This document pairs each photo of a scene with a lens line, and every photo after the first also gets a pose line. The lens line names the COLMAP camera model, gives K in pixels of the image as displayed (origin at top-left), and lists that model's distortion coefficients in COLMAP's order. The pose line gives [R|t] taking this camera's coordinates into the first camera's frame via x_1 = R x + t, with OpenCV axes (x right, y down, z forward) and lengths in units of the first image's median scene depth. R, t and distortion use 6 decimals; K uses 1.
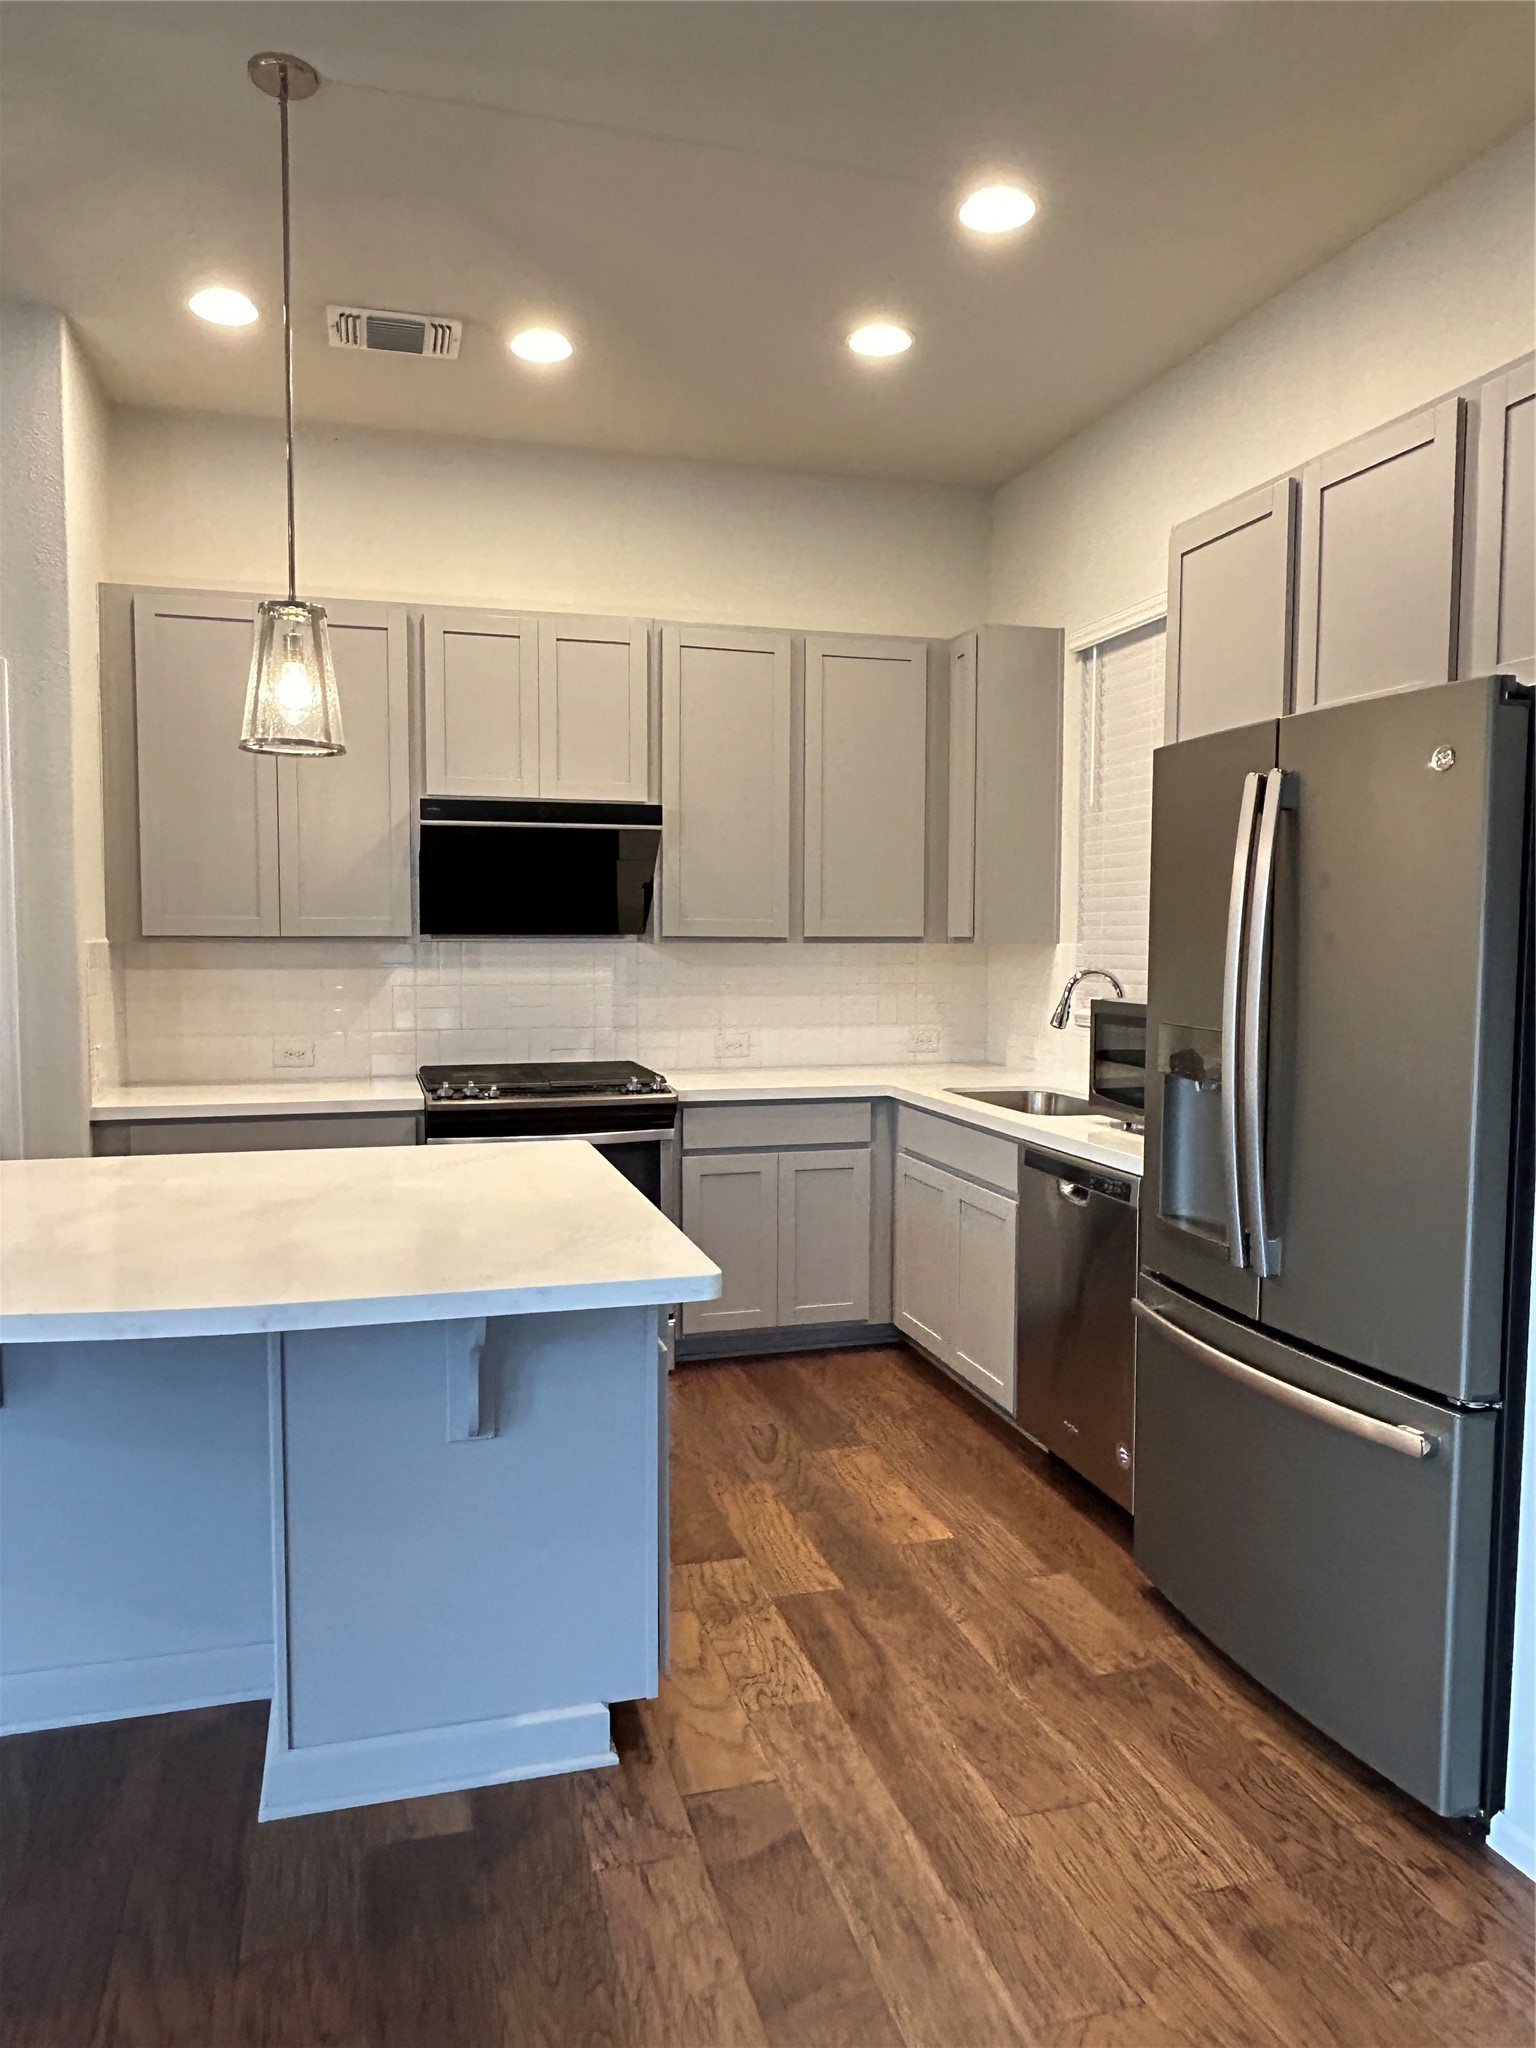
lens RADIAL K [[1398.4, 0, 768.0], [0, 1398.4, 1024.0], [0, 0, 1]] dist [0.047102, -0.059250]
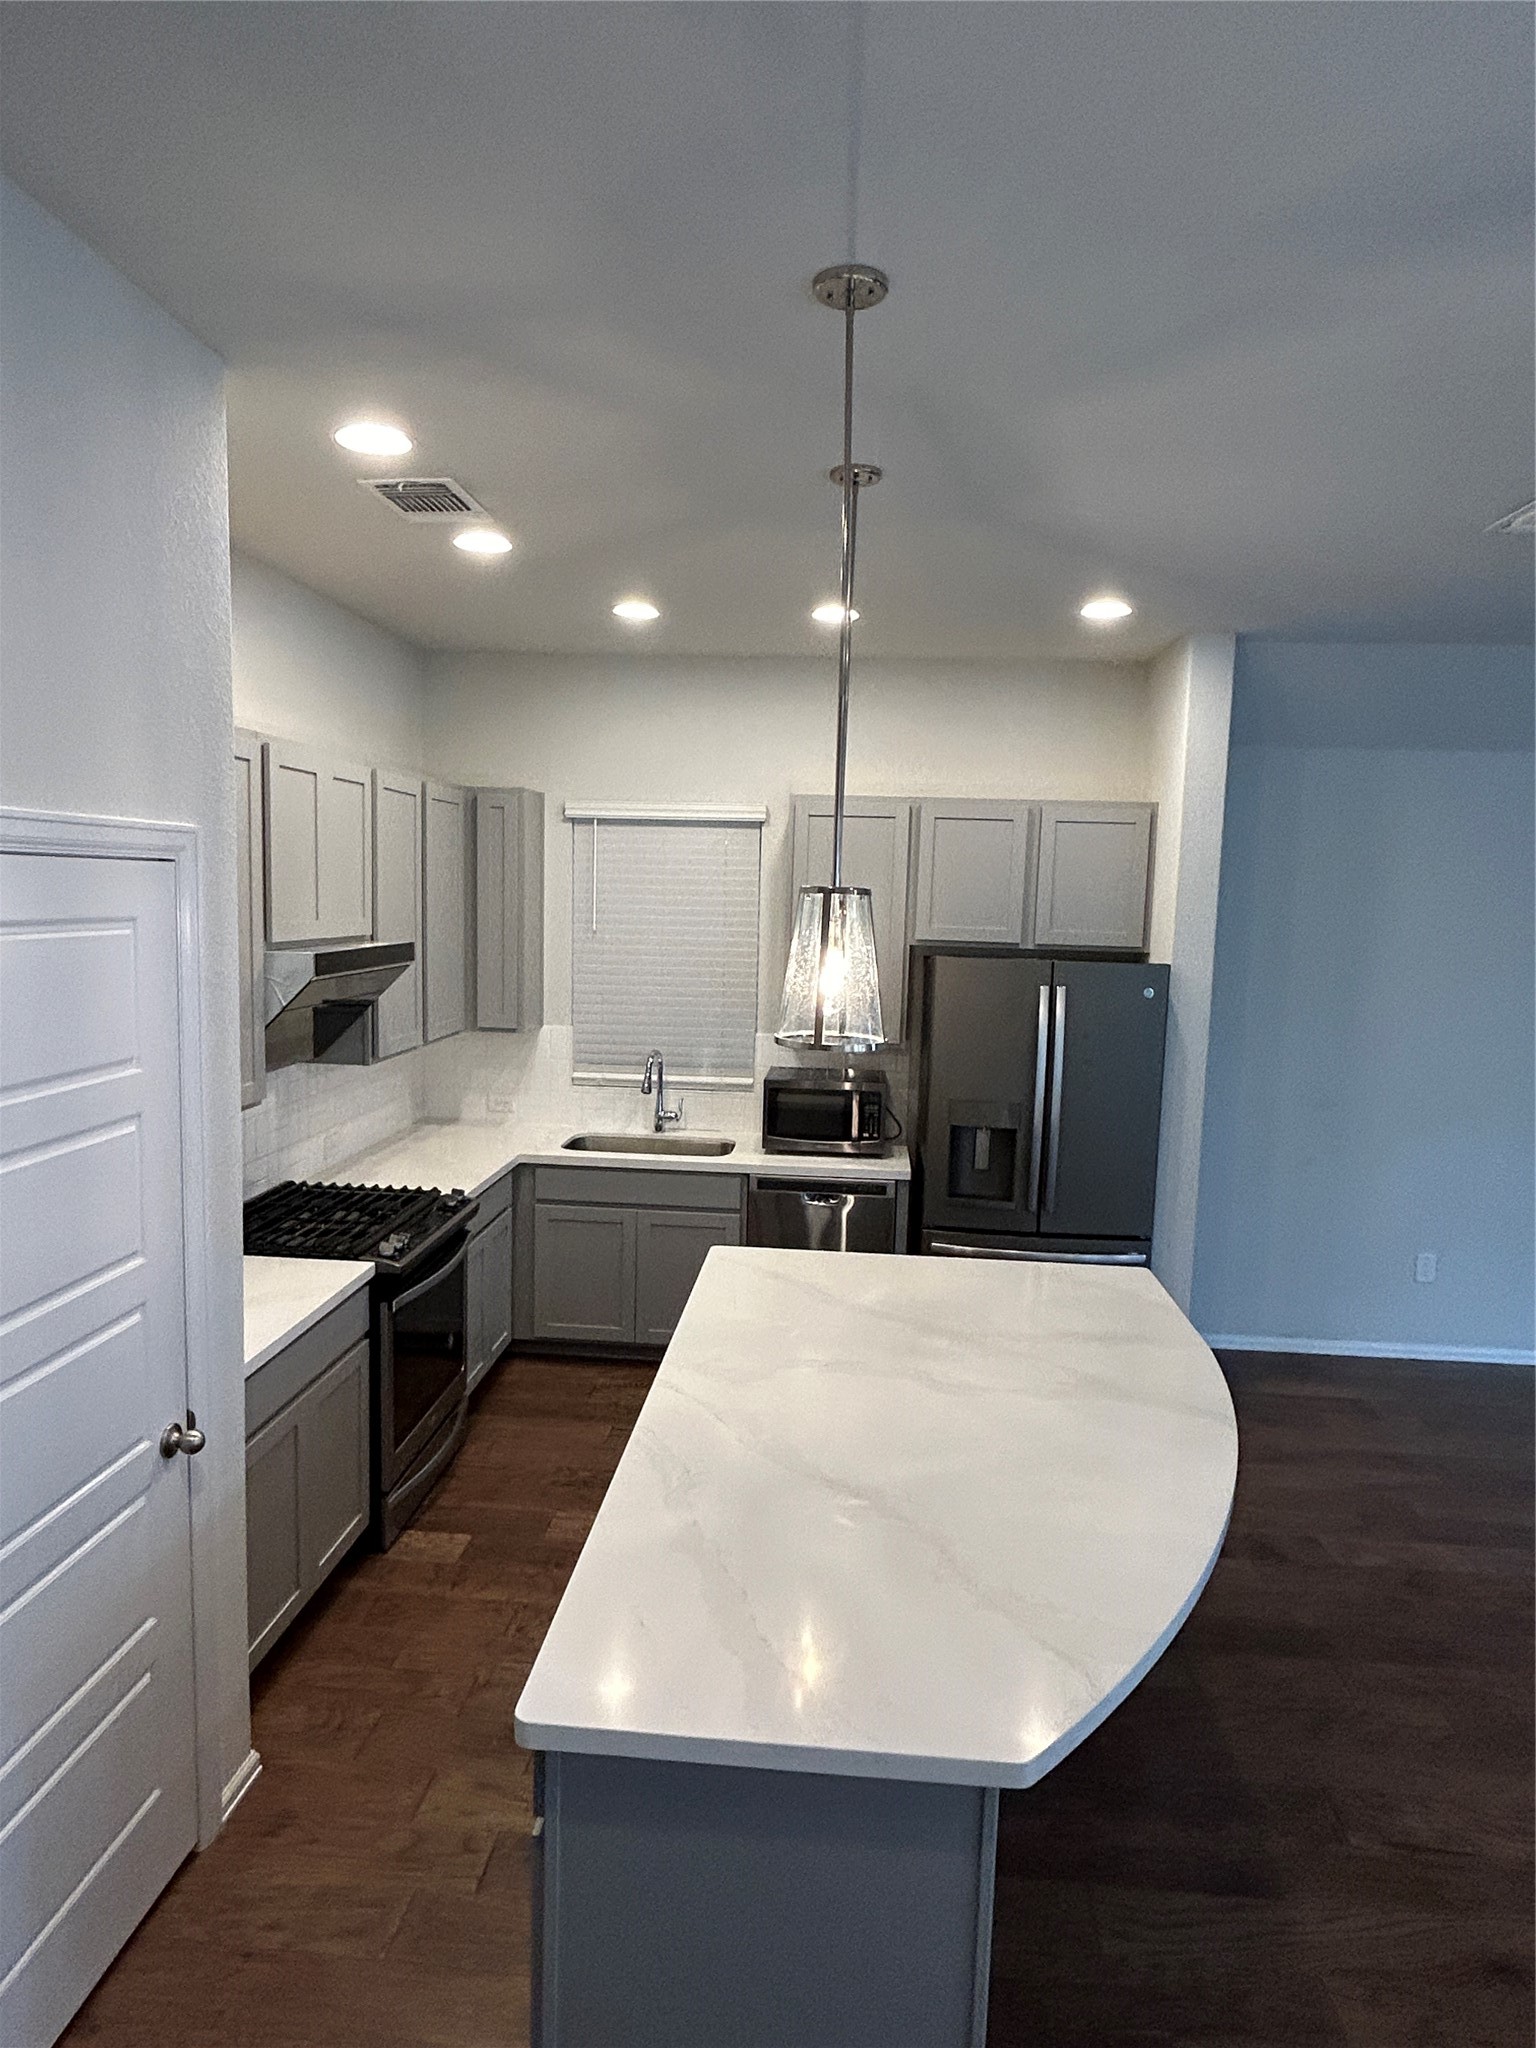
lens RADIAL K [[1183.4, 0, 768.0], [0, 1183.4, 1024.0], [0, 0, 1]] dist [-0.002045, -0.000466]
pose [[0.357813, -0.098337, 0.928601, -0.834277], [0.039636, 0.995143, 0.090111, -0.164866], [-0.932952, 0.004563, 0.359973, 0.412247]]
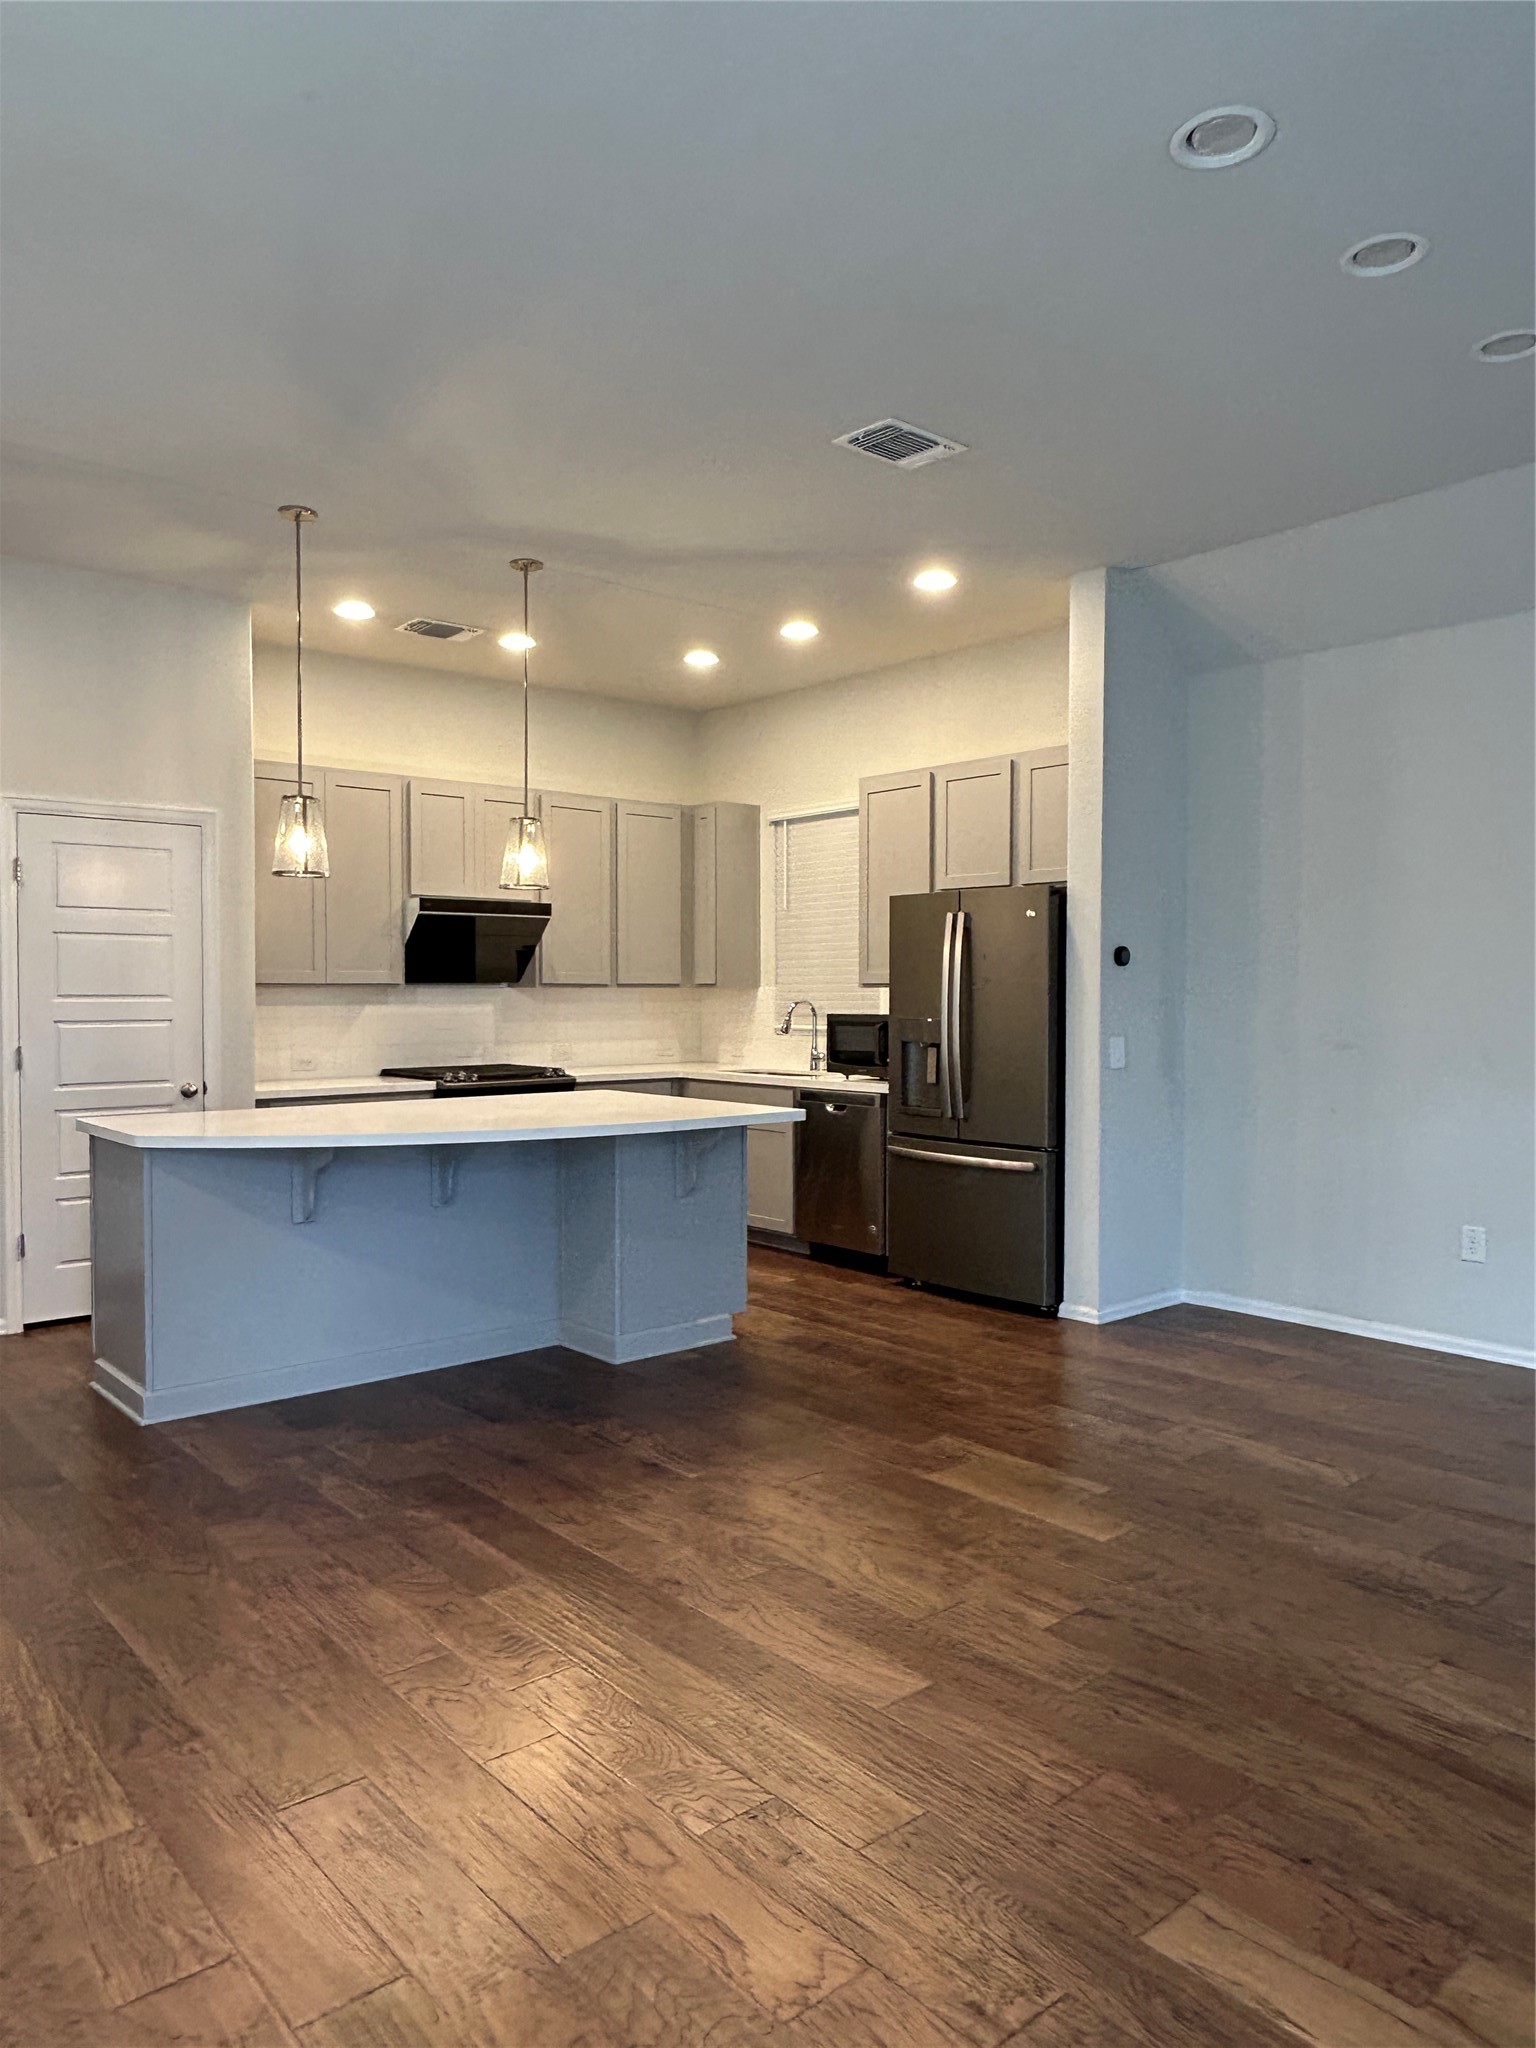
lens RADIAL K [[1398.4, 0, 768.0], [0, 1398.4, 1024.0], [0, 0, 1]] dist [0.047102, -0.059250]
pose [[0.908666, -0.014175, 0.417284, -0.533053], [0.030935, 0.998962, -0.033430, 0.047571], [-0.416377, 0.043285, 0.908161, -0.592157]]
